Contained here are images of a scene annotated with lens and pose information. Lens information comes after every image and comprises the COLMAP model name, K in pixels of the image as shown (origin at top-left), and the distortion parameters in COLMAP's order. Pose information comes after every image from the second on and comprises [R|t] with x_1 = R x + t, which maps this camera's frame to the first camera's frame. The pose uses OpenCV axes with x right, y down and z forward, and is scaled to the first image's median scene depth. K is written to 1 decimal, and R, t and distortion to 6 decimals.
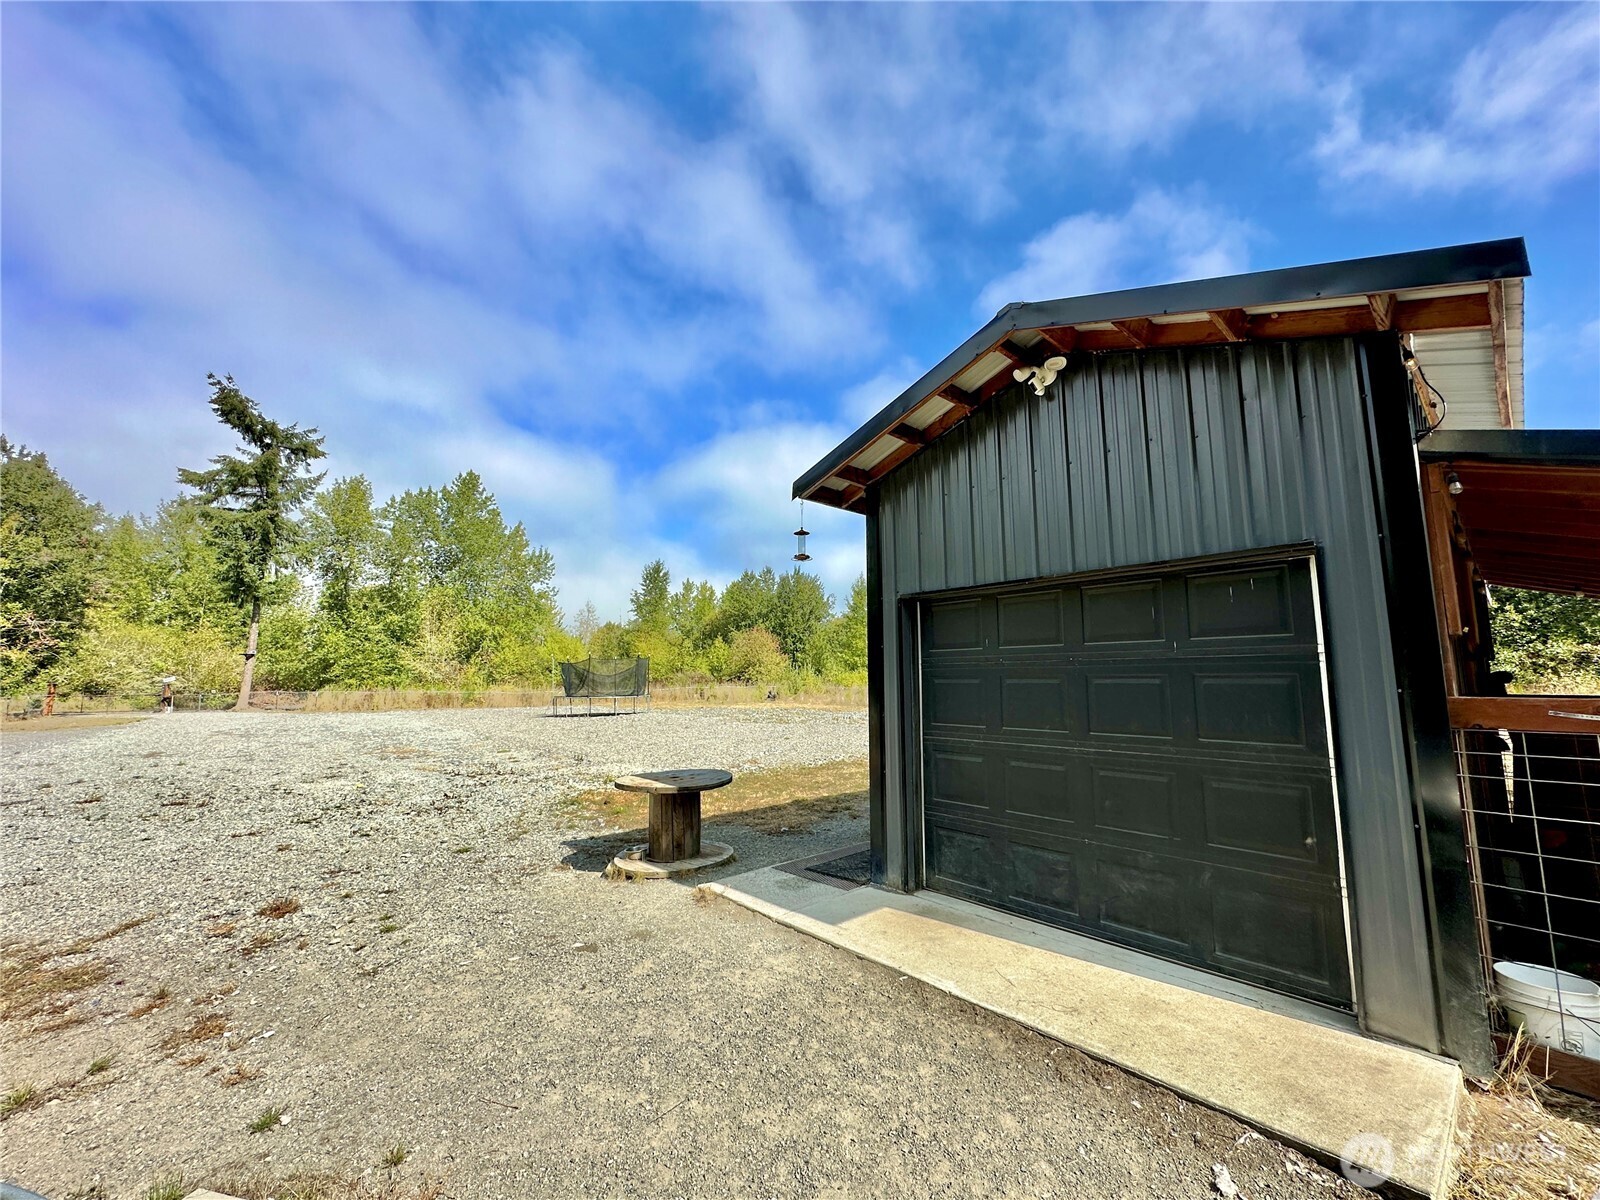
lens RADIAL K [[643.1, 0, 800.0], [0, 643.1, 600.0], [0, 0, 1]] dist [-0.000213, 0.000101]
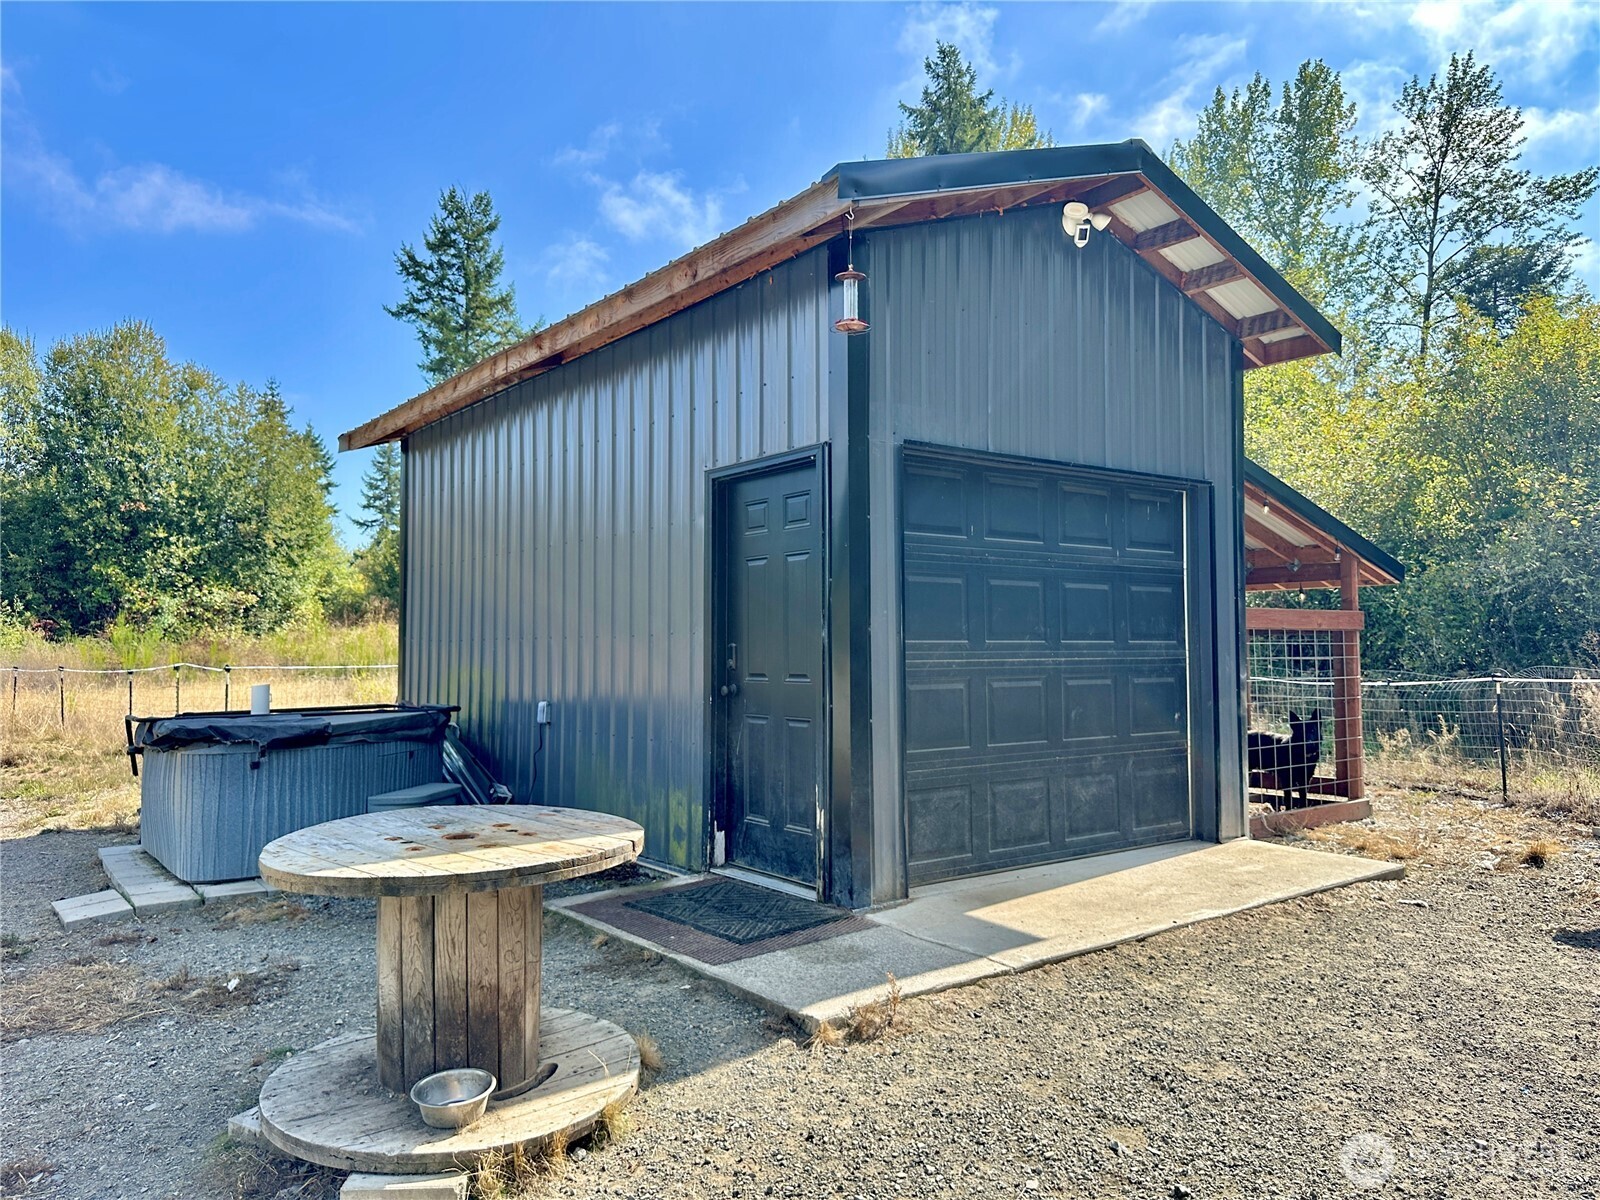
lens RADIAL K [[1114.0, 0, 800.0], [0, 1114.0, 600.0], [0, 0, 1]] dist [0.106844, -0.000293]
pose [[0.078183, 0.038882, 0.996181, -1.070232], [-0.121984, 0.992104, -0.029149, 0.220868], [-0.989448, -0.119239, 0.082309, 1.143604]]
